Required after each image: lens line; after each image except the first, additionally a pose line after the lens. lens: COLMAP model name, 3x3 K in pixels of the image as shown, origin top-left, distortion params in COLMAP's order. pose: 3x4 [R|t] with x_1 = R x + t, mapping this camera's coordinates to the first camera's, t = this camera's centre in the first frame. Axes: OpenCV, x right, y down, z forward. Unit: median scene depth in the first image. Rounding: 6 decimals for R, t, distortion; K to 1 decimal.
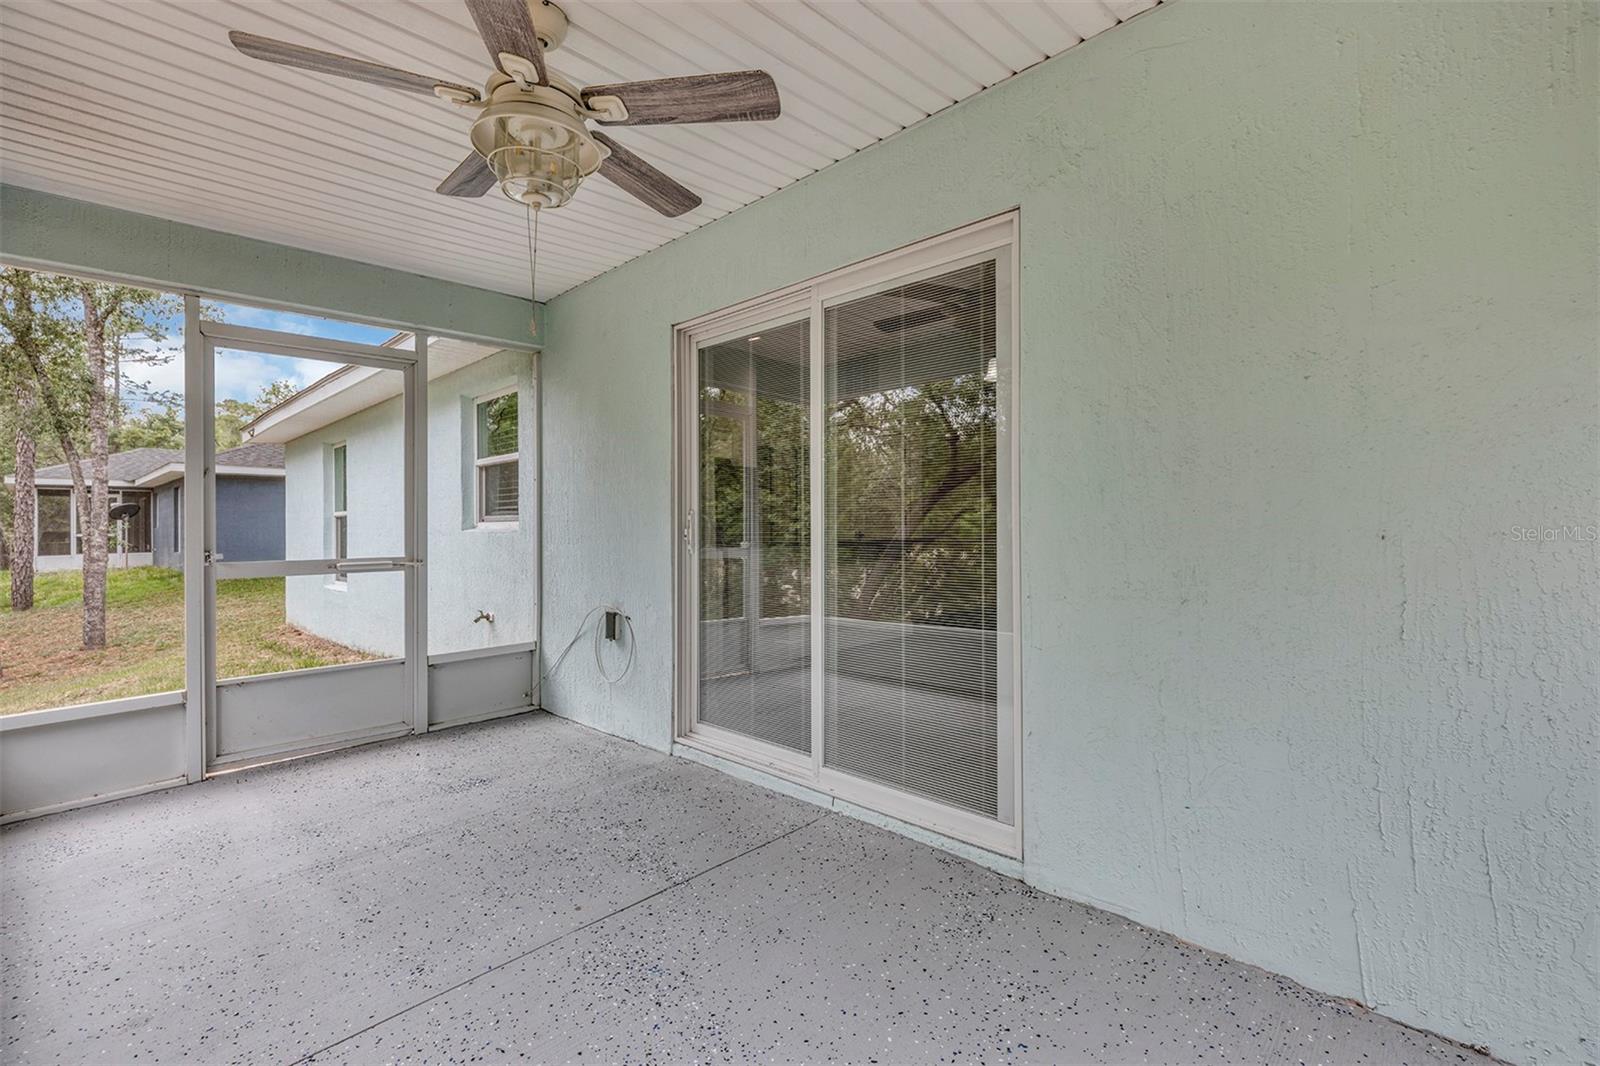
lens RADIAL K [[717.7, 0, 806.4], [0, 717.7, 525.2], [0, 0, 1]] dist [0.011548, -0.000651]
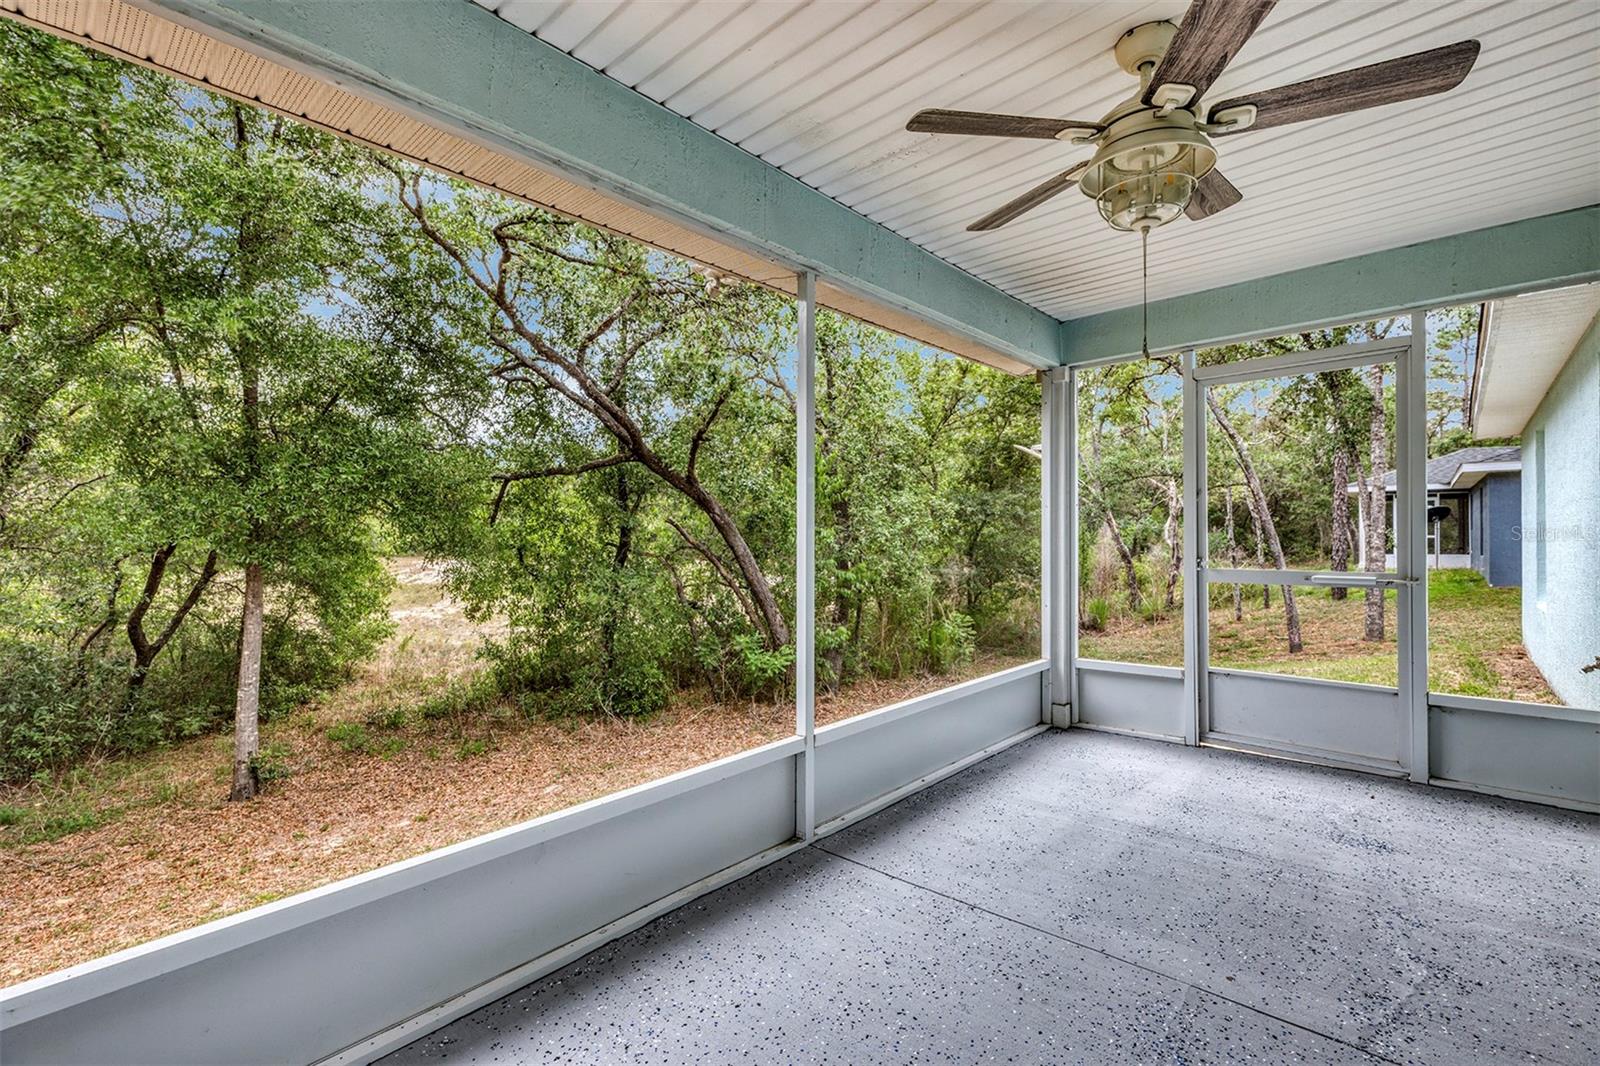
lens RADIAL K [[731.3, 0, 786.0], [0, 731.3, 525.3], [0, 0, 1]] dist [0.007075, 0.000661]
pose [[0.018006, -0.002503, -0.999835, 0.387417], [0.003940, 0.999989, -0.002432, -0.018330], [0.999830, -0.003895, 0.018015, 0.291000]]
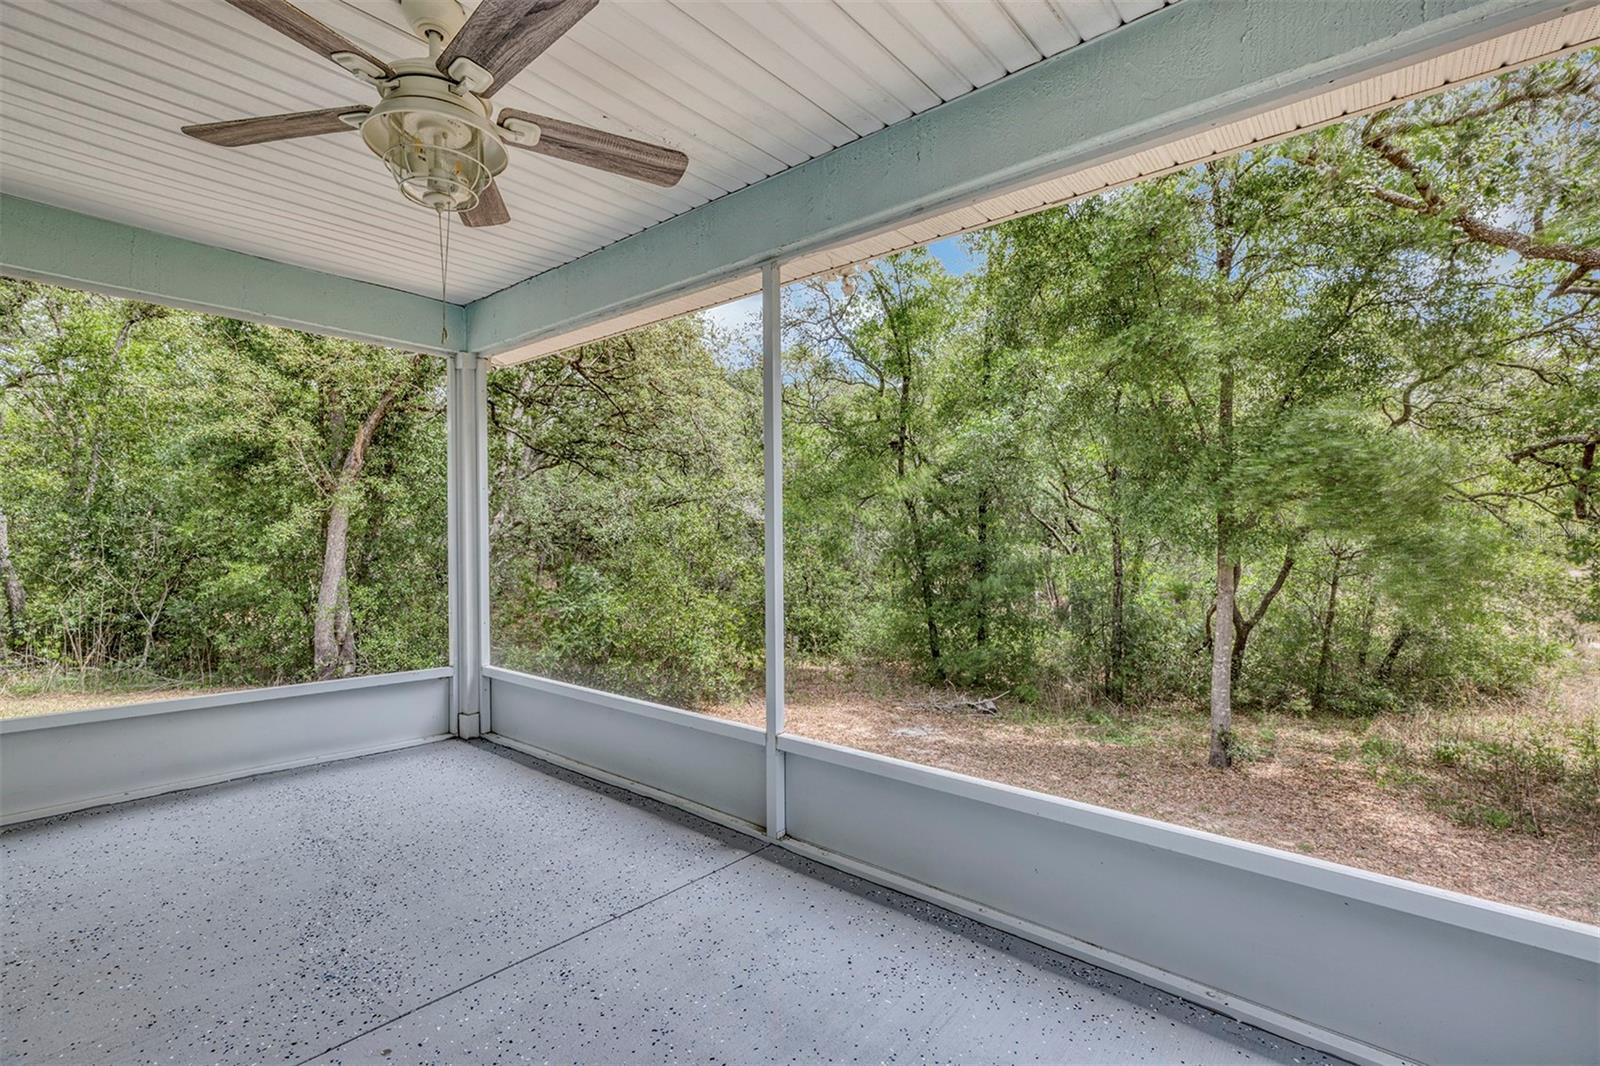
lens RADIAL K [[731.3, 0, 785.1], [0, 731.3, 528.0], [0, 0, 1]] dist [0.007075, 0.000661]
pose [[-0.998725, 0.011499, -0.049145, -0.464840], [0.011397, 0.999932, 0.002368, -0.010343], [0.049168, 0.001804, -0.998789, 1.188649]]
